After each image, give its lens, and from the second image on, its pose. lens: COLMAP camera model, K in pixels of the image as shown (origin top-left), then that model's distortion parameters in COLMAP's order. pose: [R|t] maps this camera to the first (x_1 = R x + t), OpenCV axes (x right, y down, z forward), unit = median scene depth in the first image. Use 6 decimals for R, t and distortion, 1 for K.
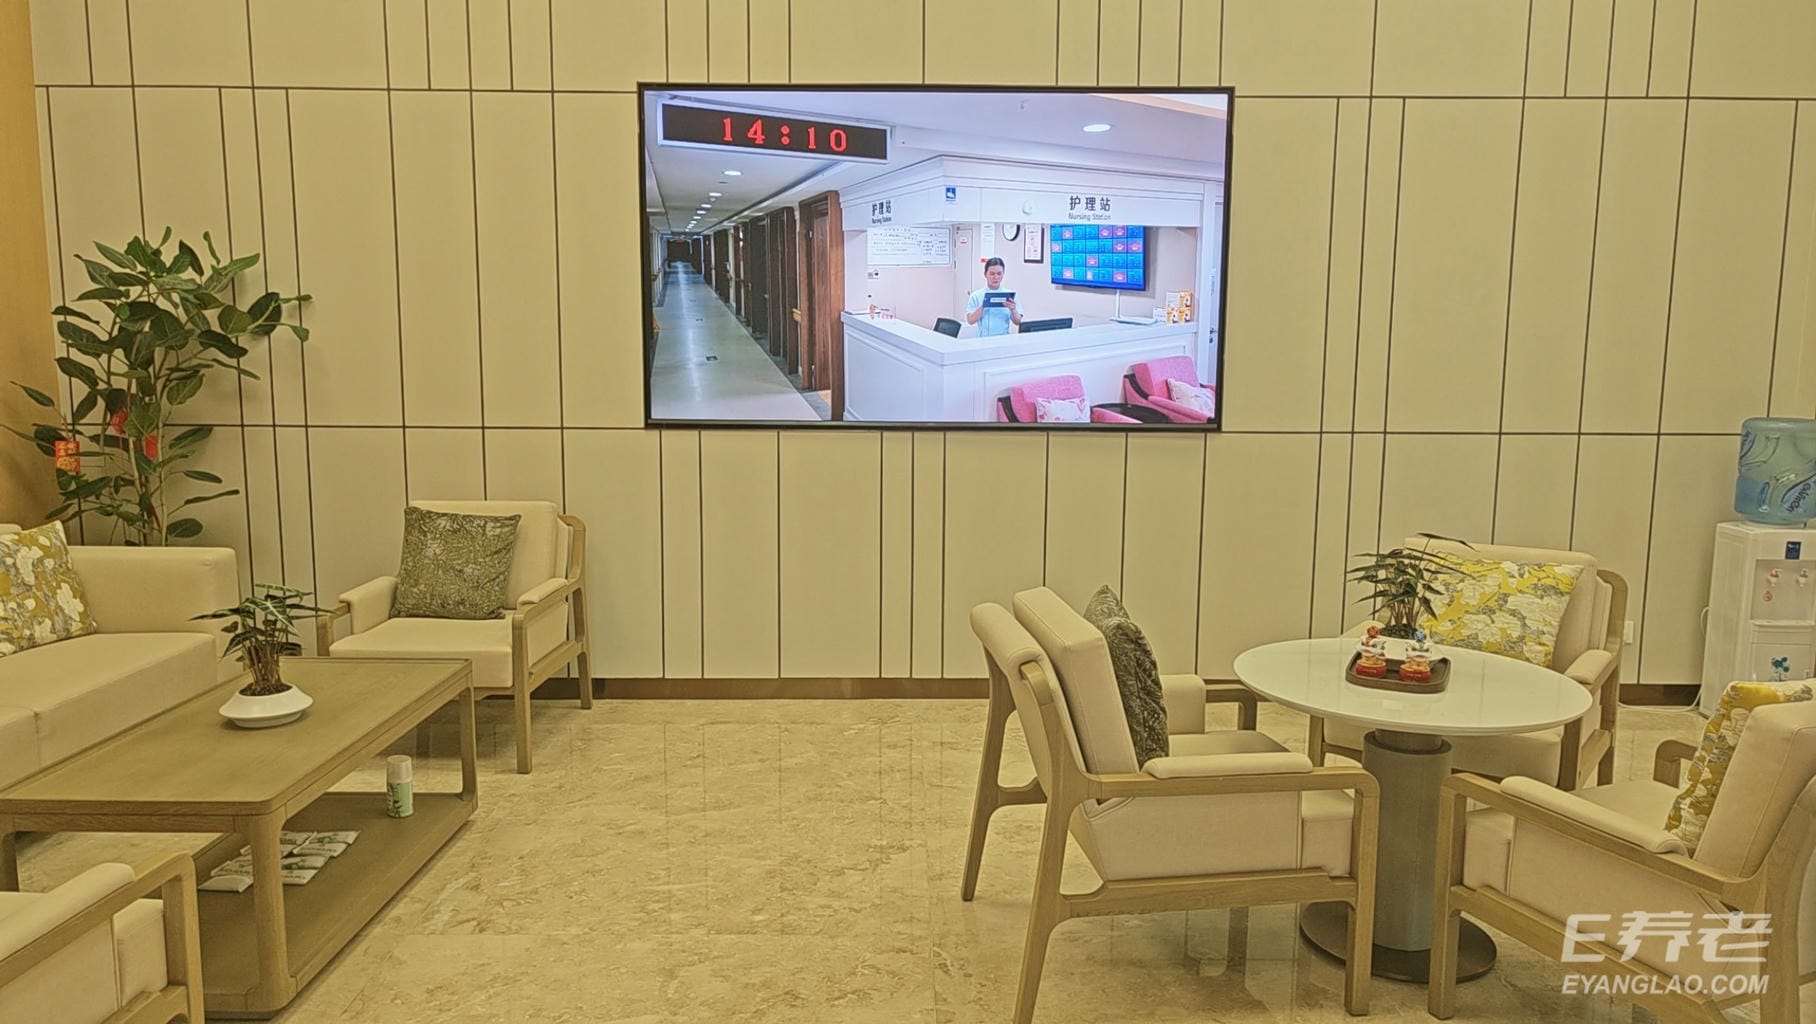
lens RADIAL K [[1291.6, 0, 912.1], [0, 1291.6, 506.7], [0, 0, 1]] dist [0.001044, 0.001721]
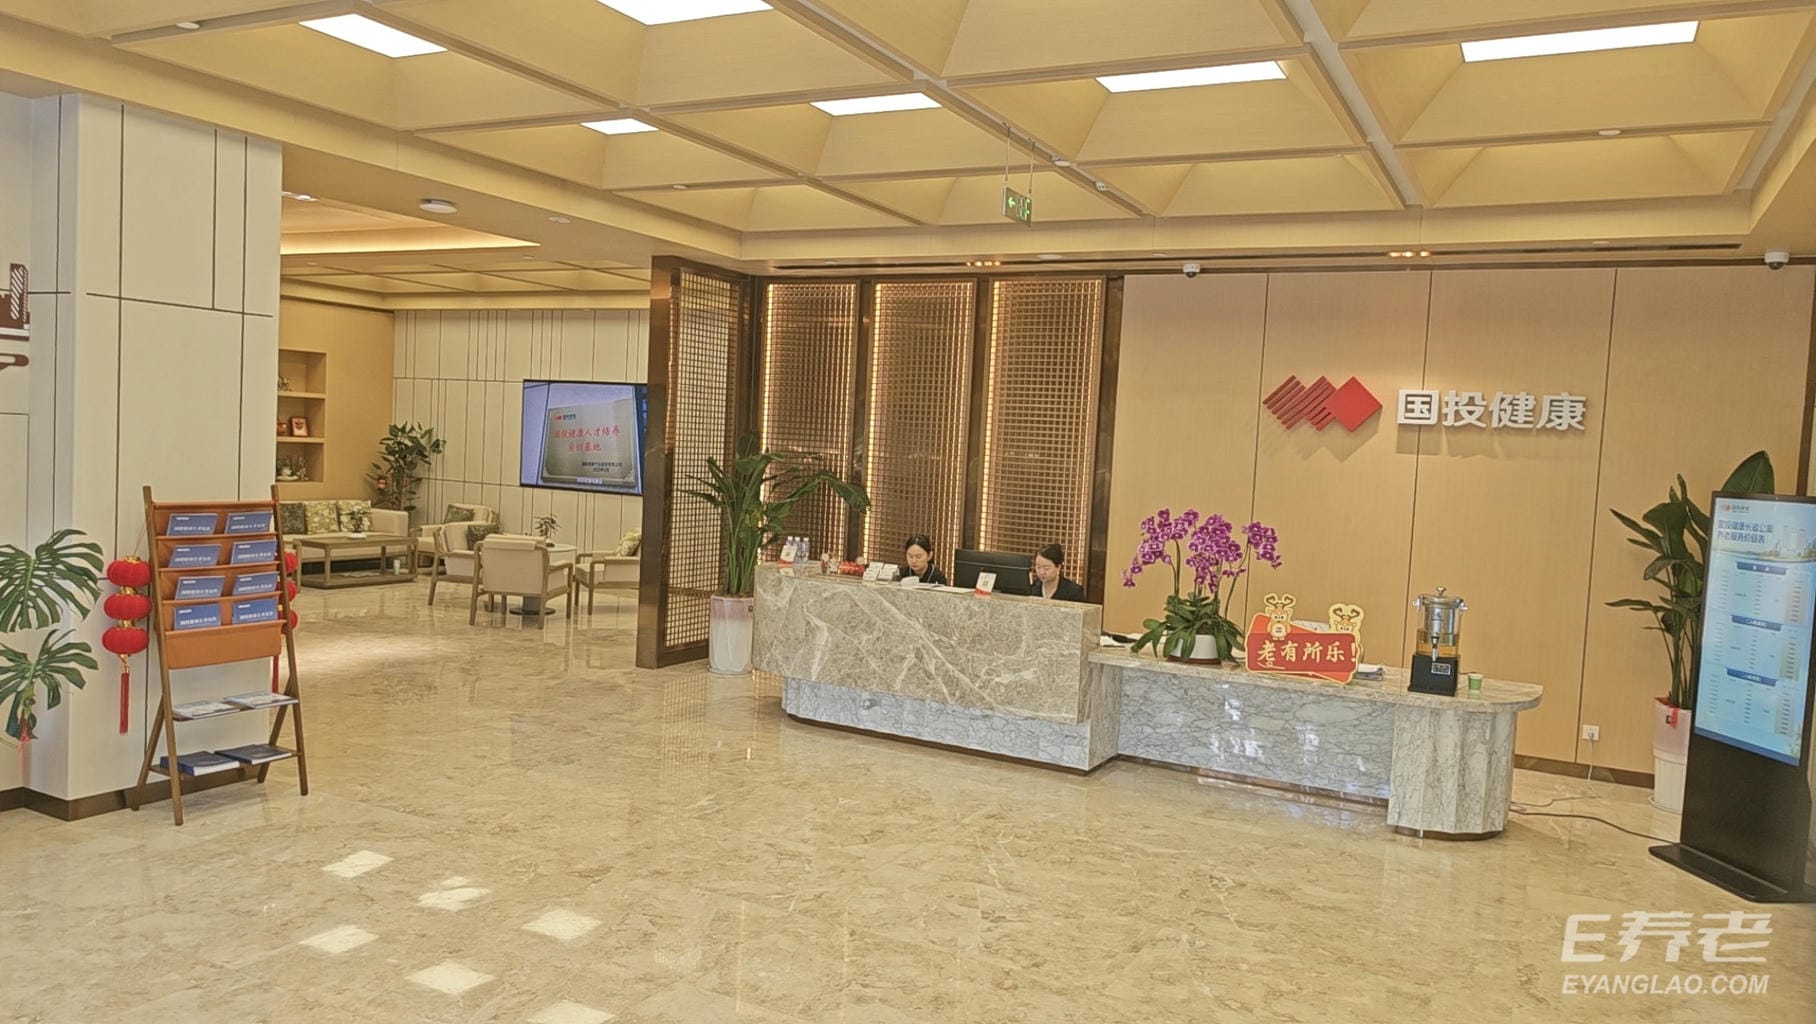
lens RADIAL K [[1291.6, 0, 916.1], [0, 1291.6, 518.6], [0, 0, 1]] dist [0.001044, 0.001721]
pose [[0.882812, 0.066531, -0.464991, 2.255082], [-0.103869, 0.993063, -0.055113, 0.096144], [0.458099, 0.096952, 0.883598, -1.417763]]
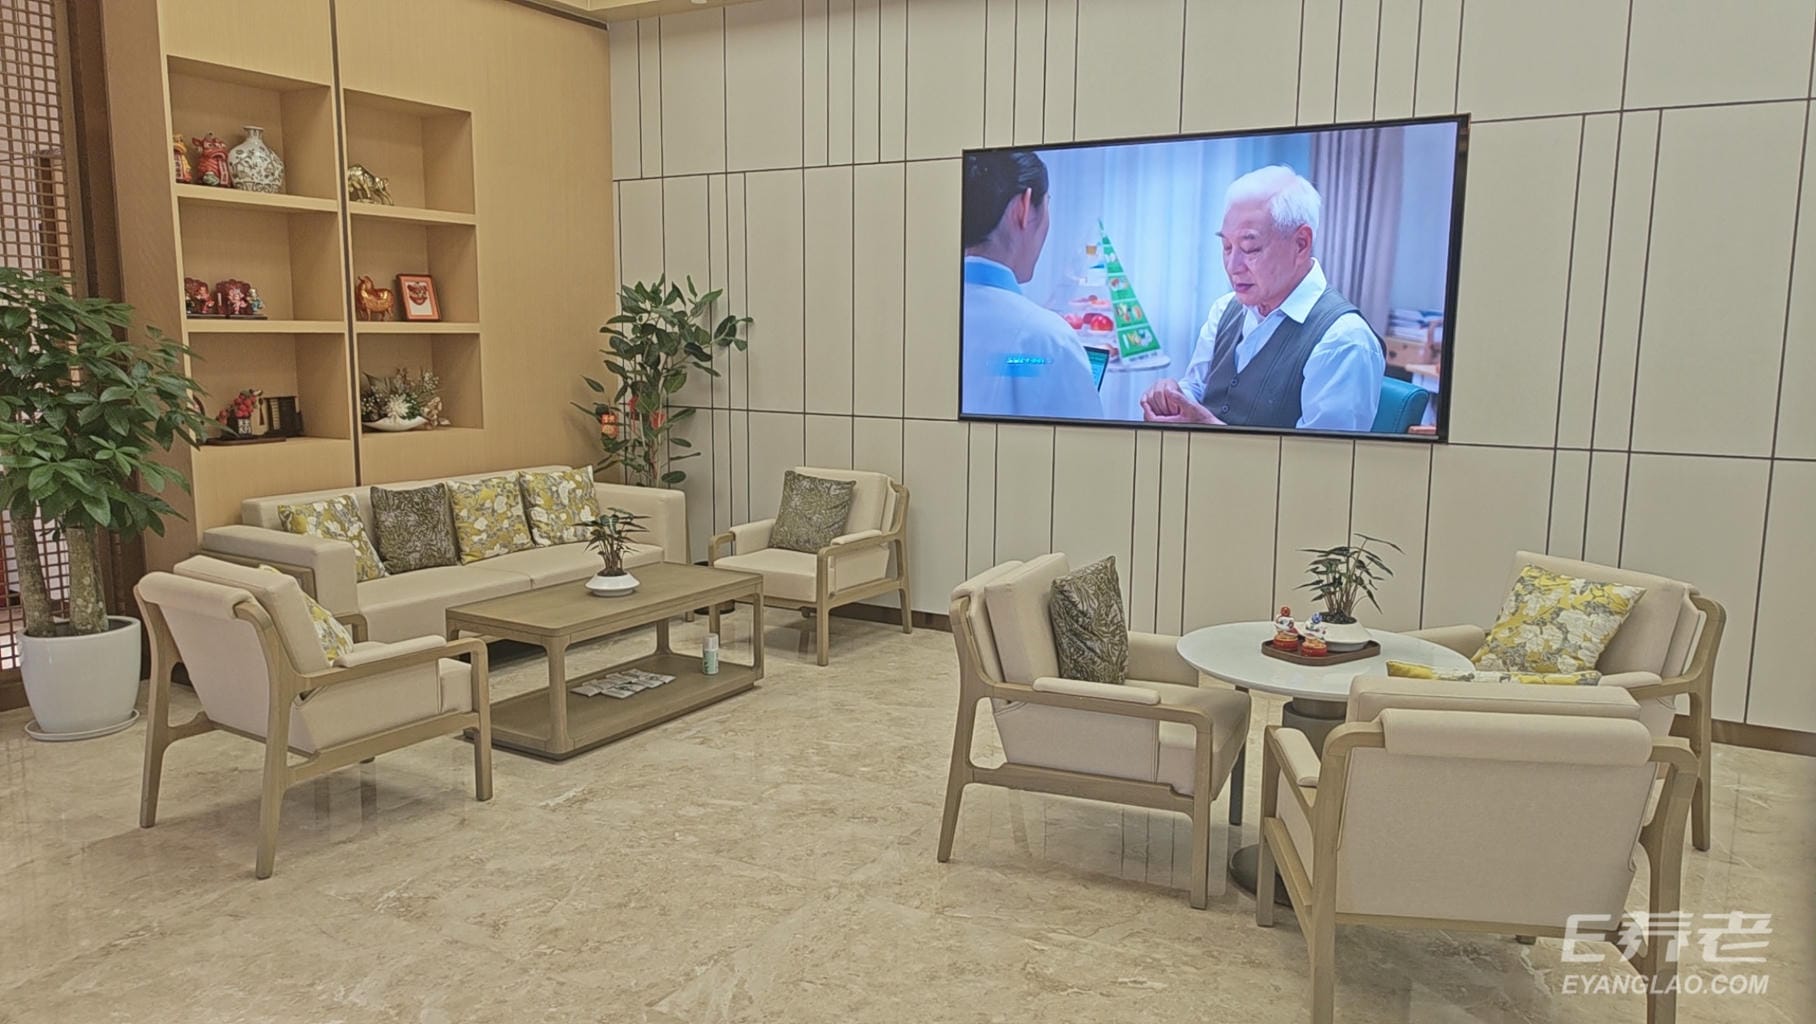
lens RADIAL K [[1291.6, 0, 905.1], [0, 1291.6, 516.4], [0, 0, 1]] dist [0.001044, 0.001721]
pose [[0.858716, 0.073837, -0.507104, 0.429662], [-0.066929, 0.997249, 0.031869, -0.003285], [0.508062, 0.006574, 0.861295, -0.135341]]
